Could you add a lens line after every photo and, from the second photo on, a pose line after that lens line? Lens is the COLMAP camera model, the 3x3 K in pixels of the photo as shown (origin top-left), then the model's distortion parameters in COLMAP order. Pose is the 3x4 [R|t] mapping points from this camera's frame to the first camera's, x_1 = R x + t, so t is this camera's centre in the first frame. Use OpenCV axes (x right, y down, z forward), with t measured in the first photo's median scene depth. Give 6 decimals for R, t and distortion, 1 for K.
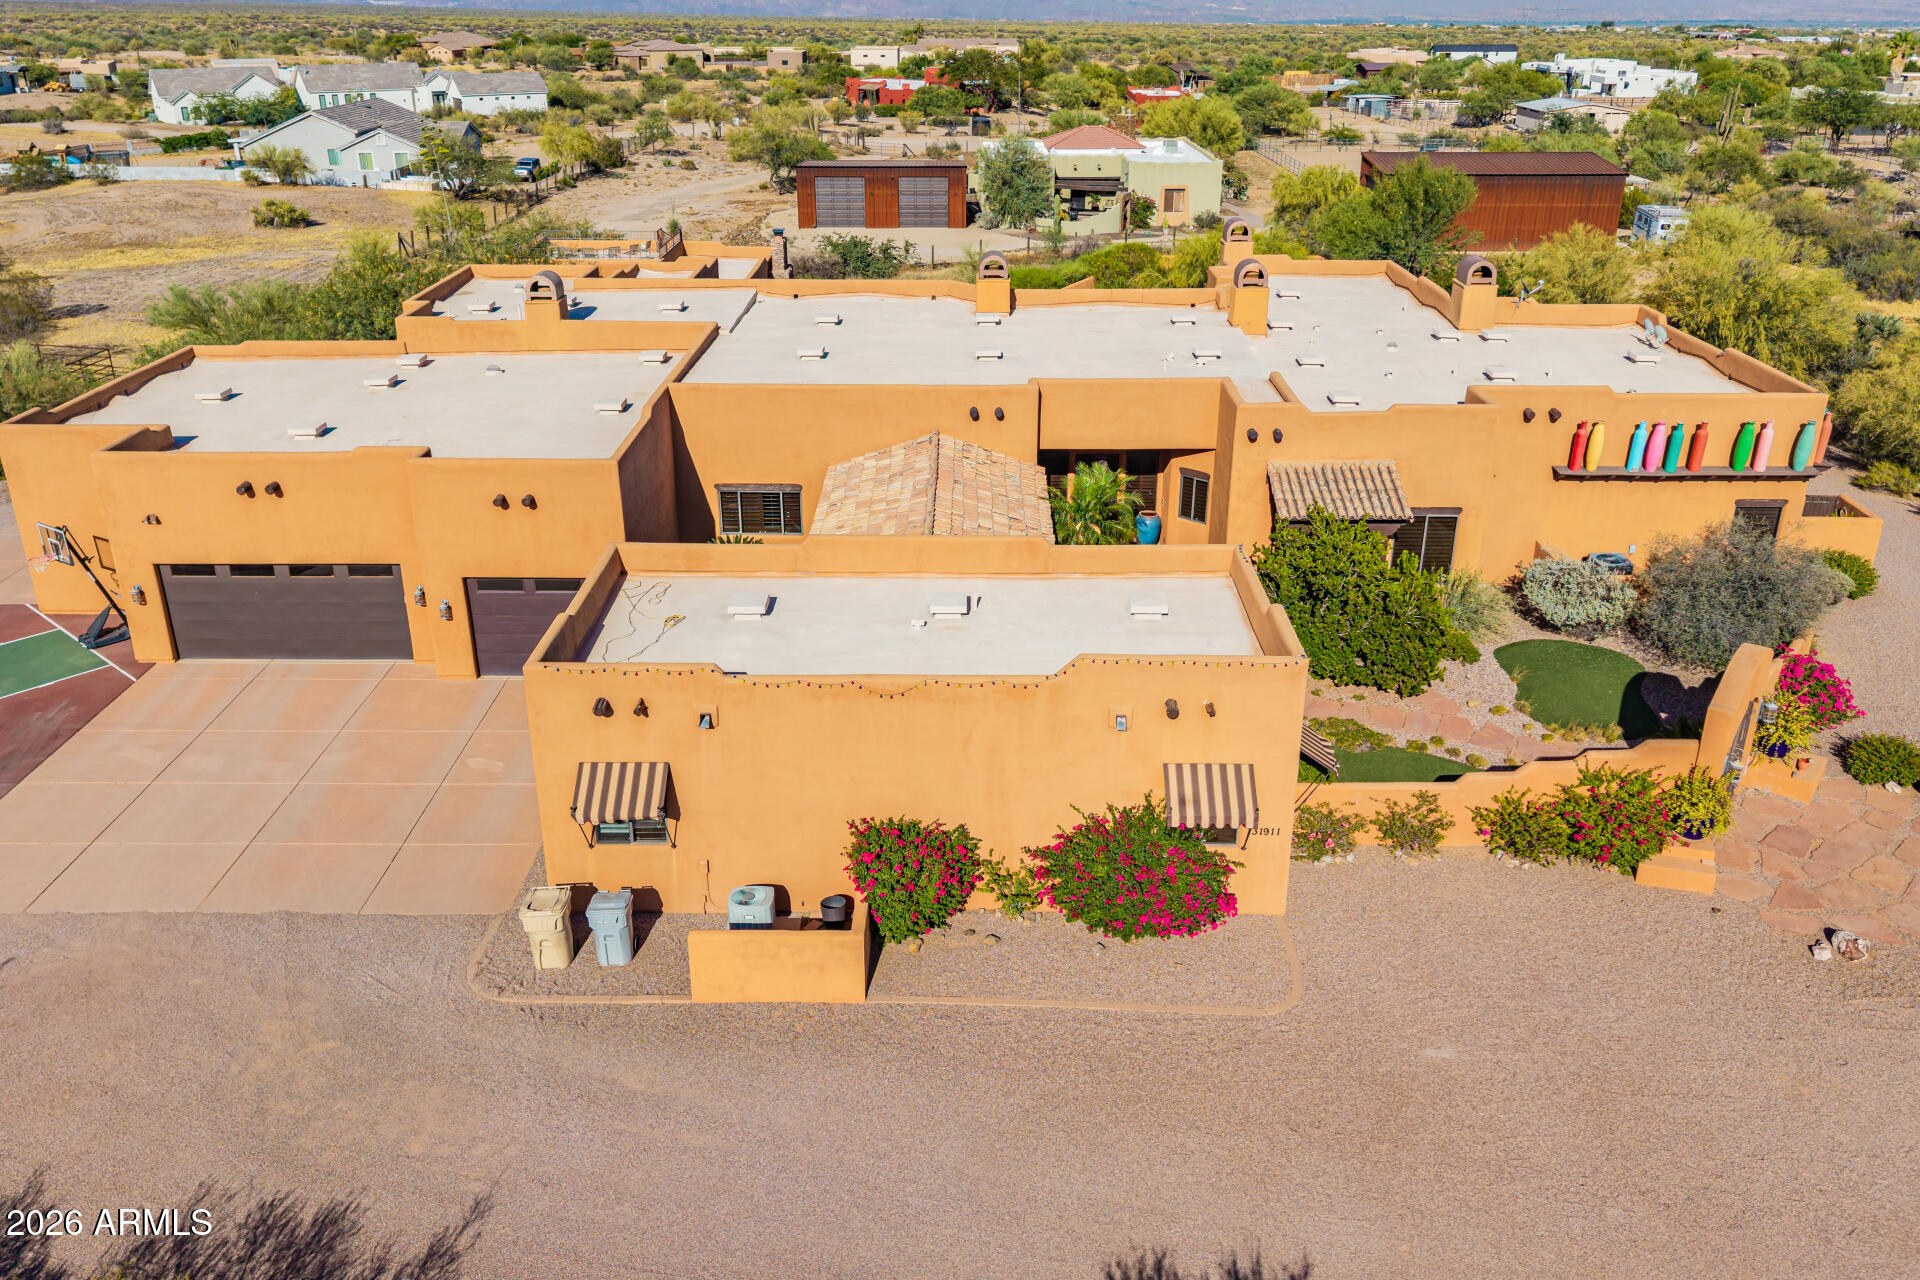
lens RADIAL K [[1524.4, 0, 960.0], [0, 1524.4, 640.0], [0, 0, 1]] dist [0.036534, -0.043950]
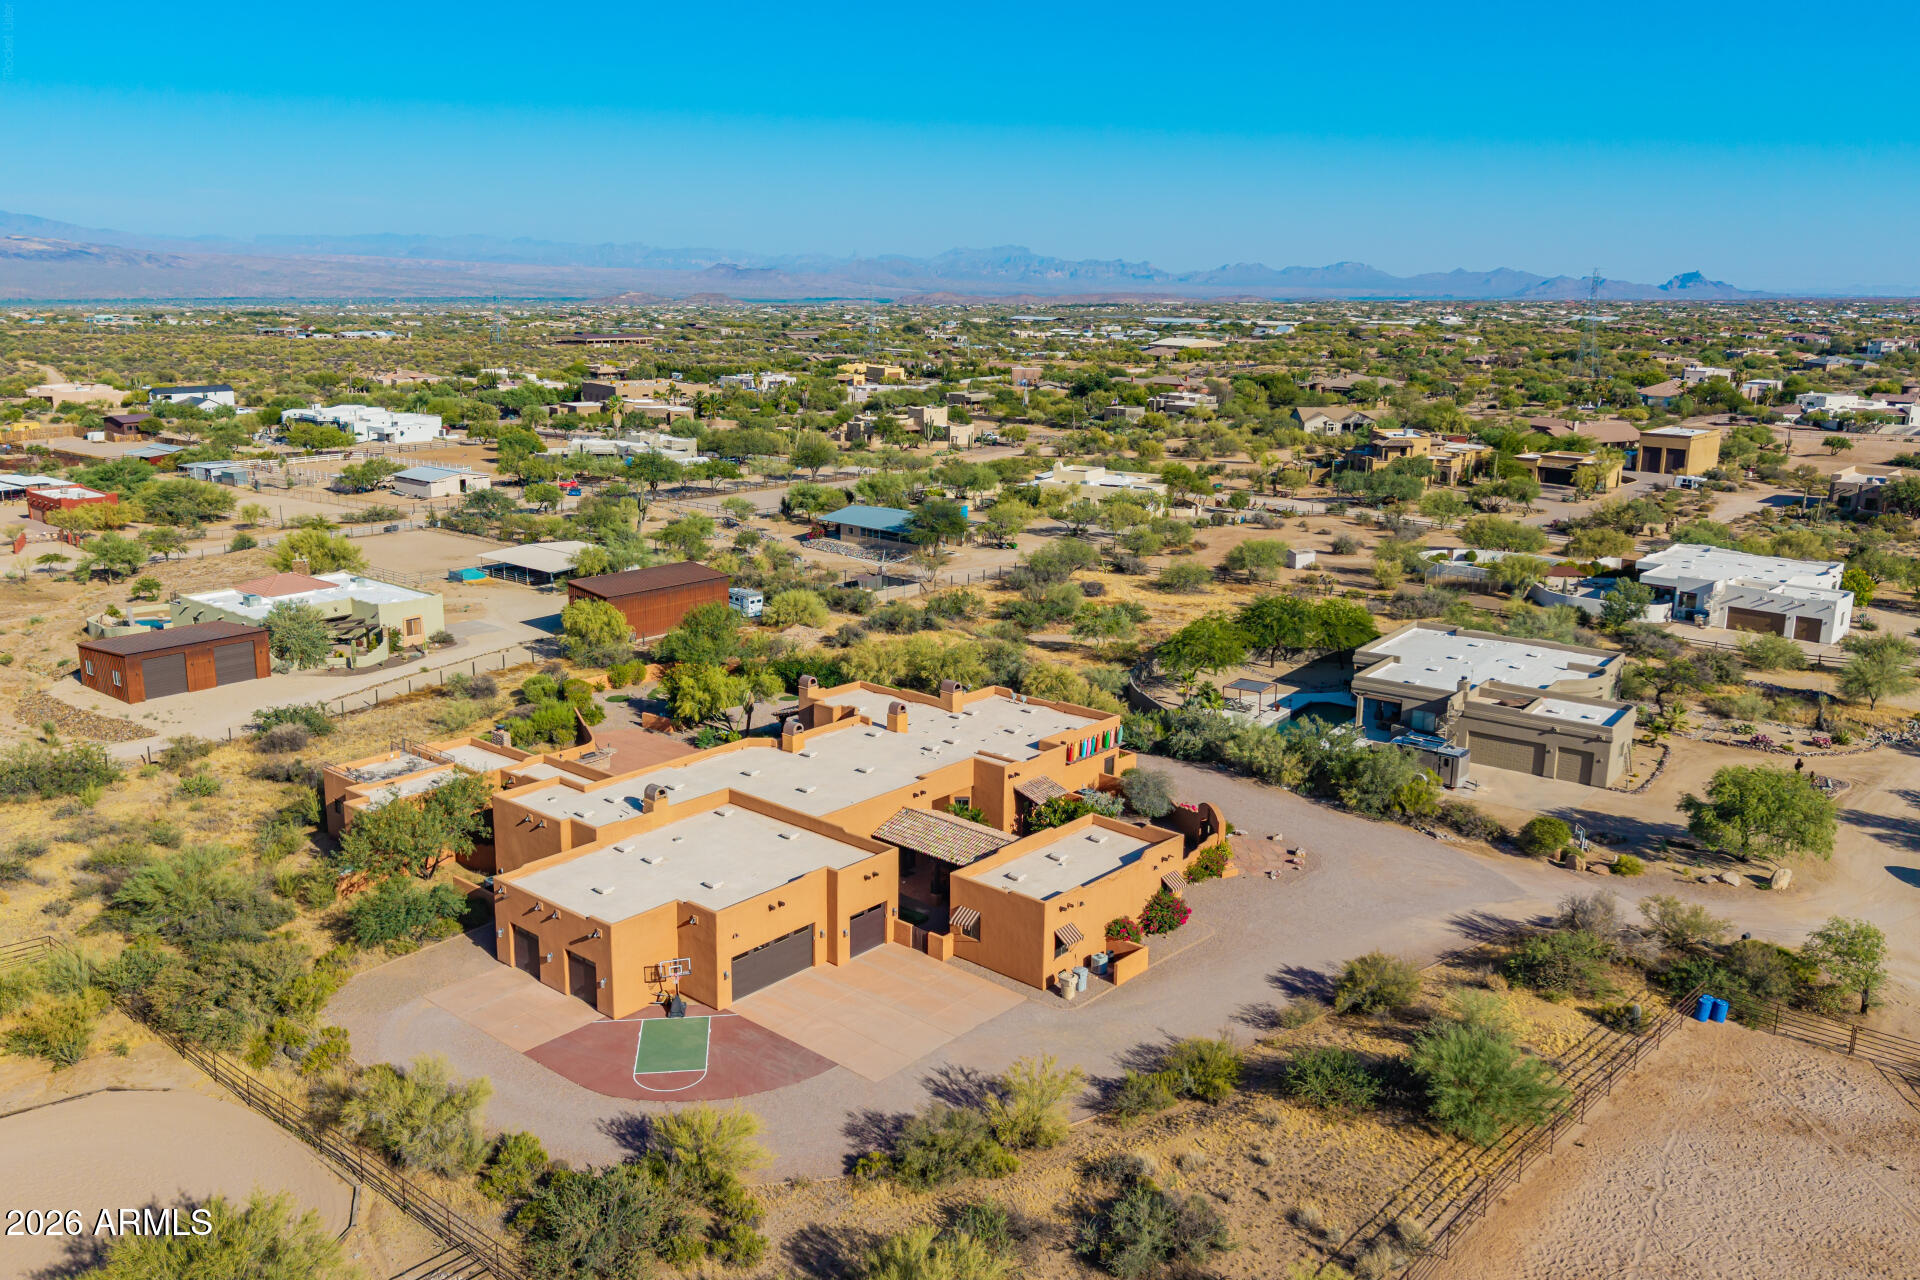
lens RADIAL K [[1553.8, 0, 963.1], [0, 1553.8, 575.2], [0, 0, 1]] dist [0.082311, -0.102266]
pose [[0.649296, -0.139853, 0.747566, -1.599702], [0.291095, 0.953797, -0.074396, -0.258169], [-0.702622, 0.265917, 0.660008, -0.693363]]
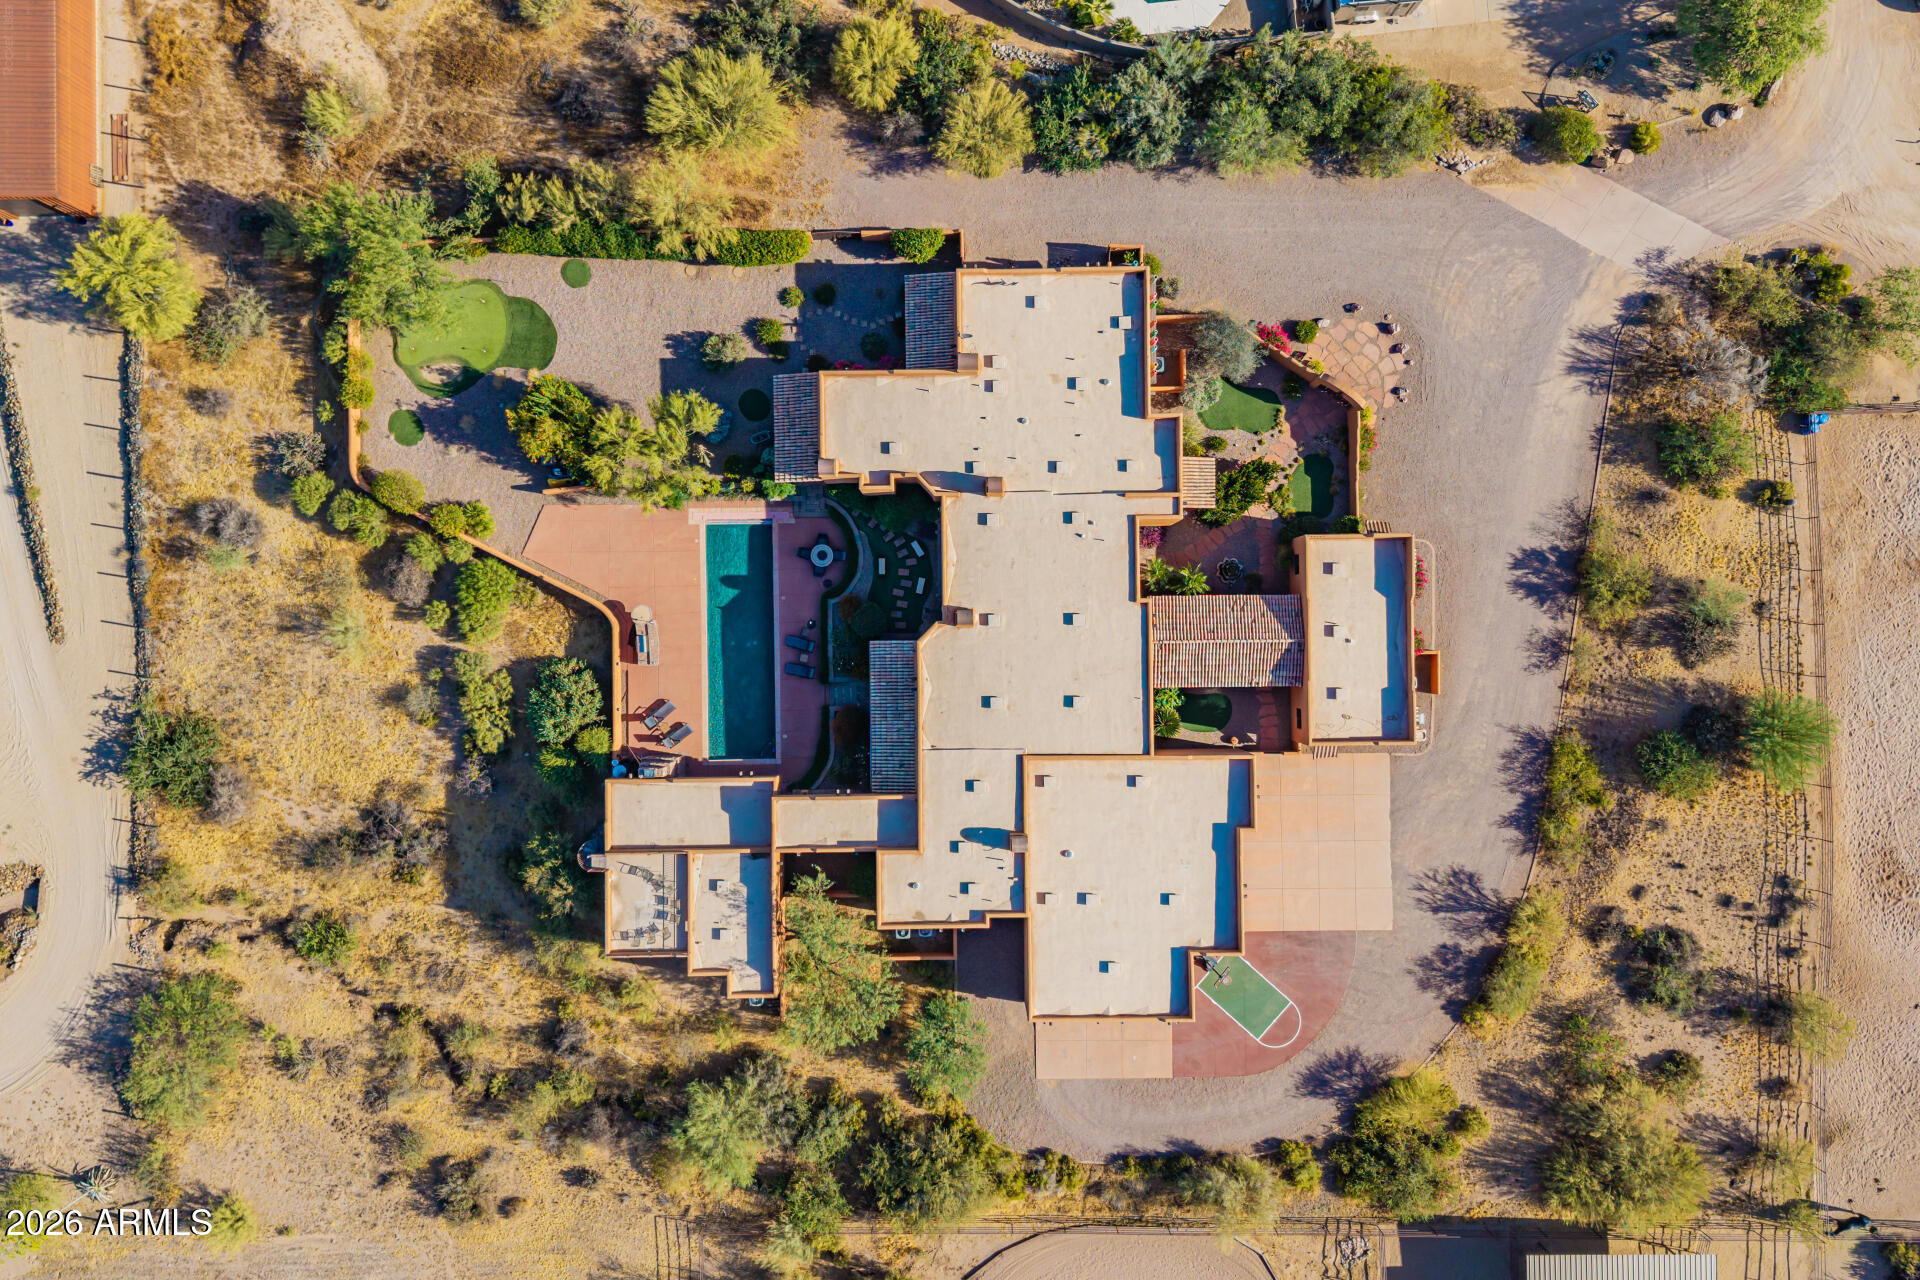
lens RADIAL K [[1524.4, 0, 960.0], [0, 1524.4, 640.0], [0, 0, 1]] dist [0.036534, -0.043950]
pose [[-0.017515, -0.999783, 0.011283, -0.034179], [0.400199, 0.003332, 0.916422, -2.281768], [-0.916261, 0.020566, 0.400054, 0.312014]]
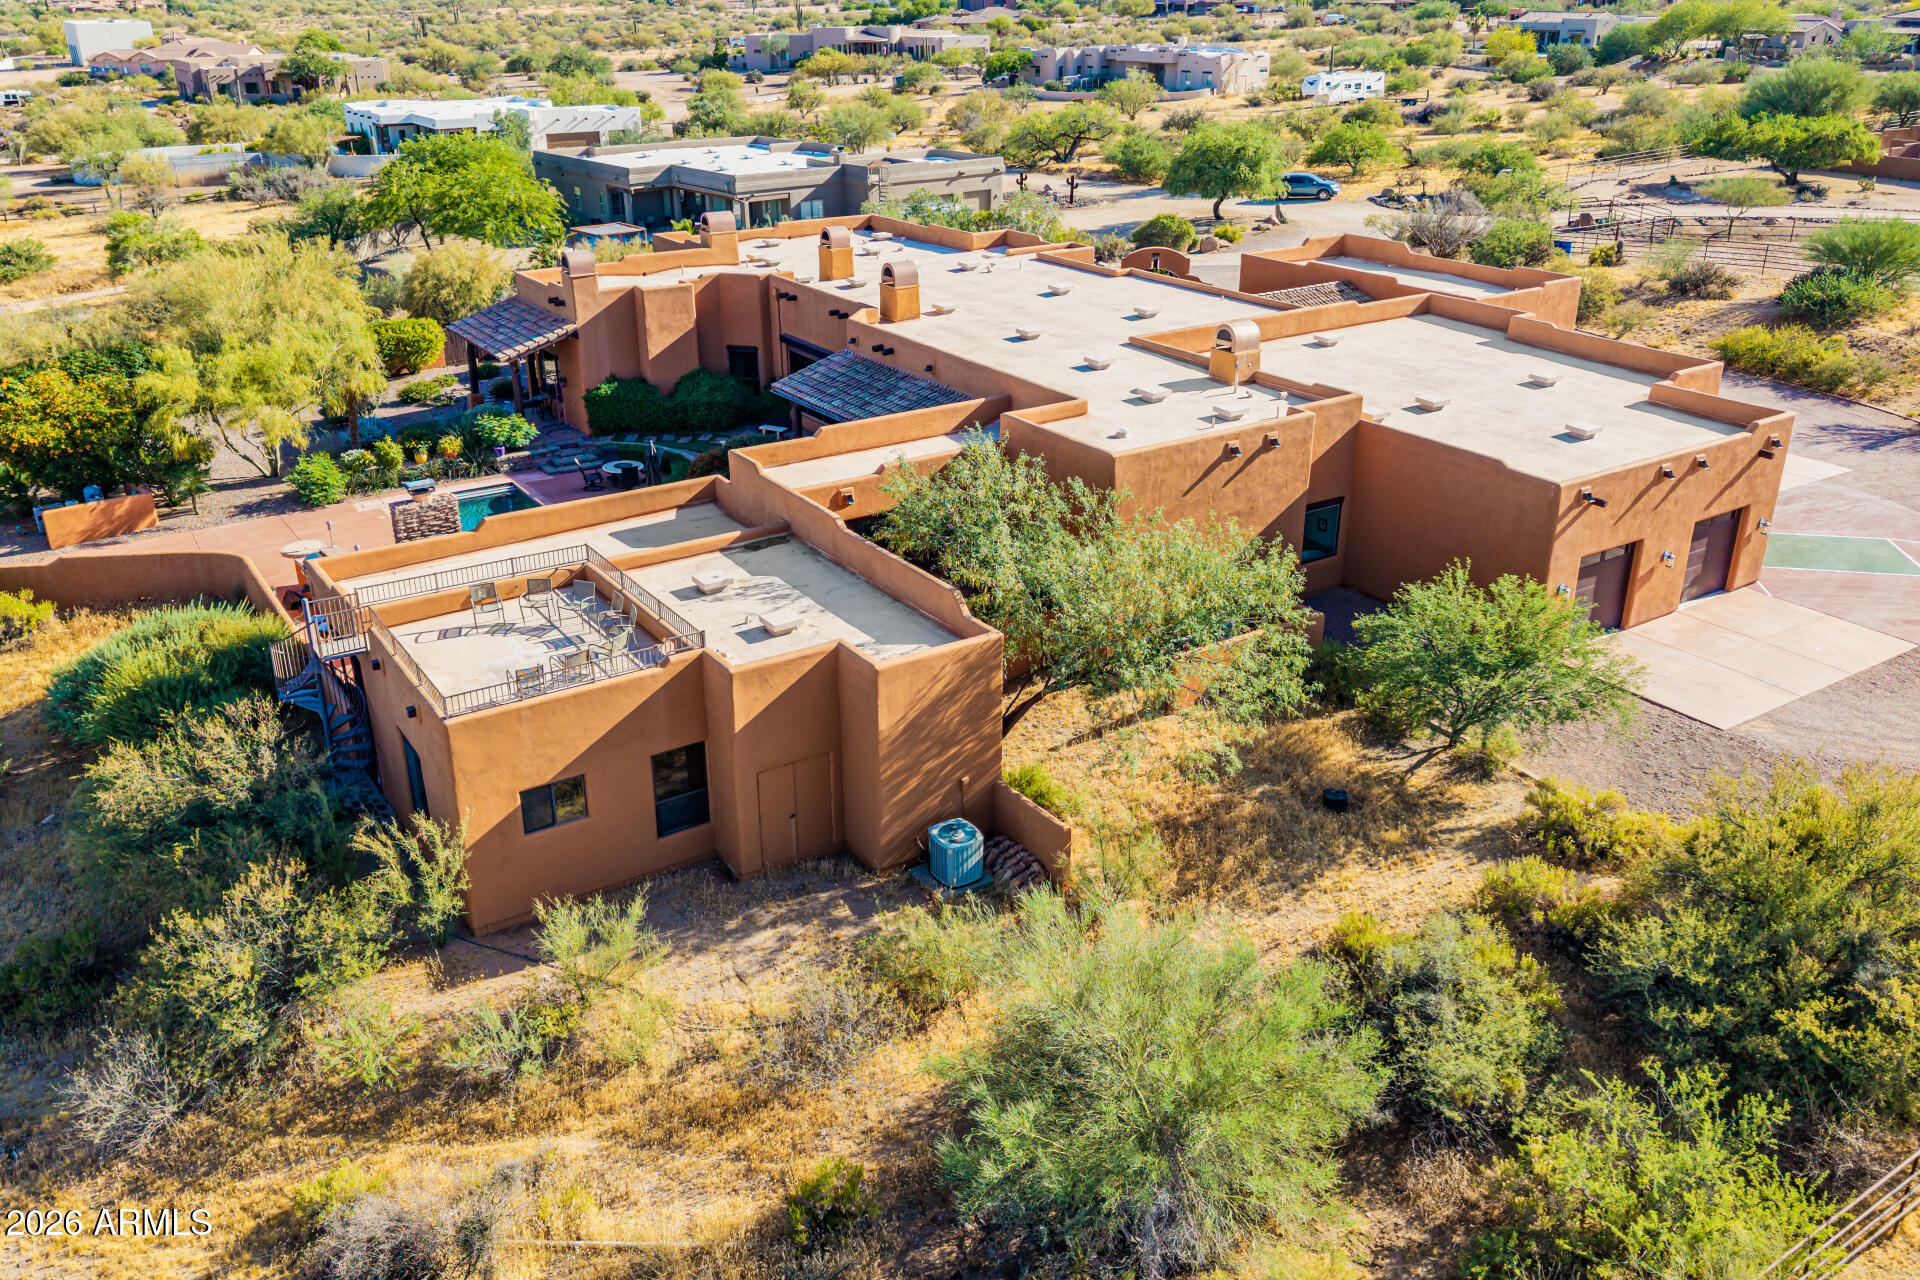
lens RADIAL K [[1524.4, 0, 960.0], [0, 1524.4, 640.0], [0, 0, 1]] dist [0.036534, -0.043950]
pose [[-0.558589, -0.325313, 0.762987, -1.072983], [0.338832, 0.750128, 0.567892, -0.766029], [-0.757081, 0.575742, -0.308787, 1.702918]]
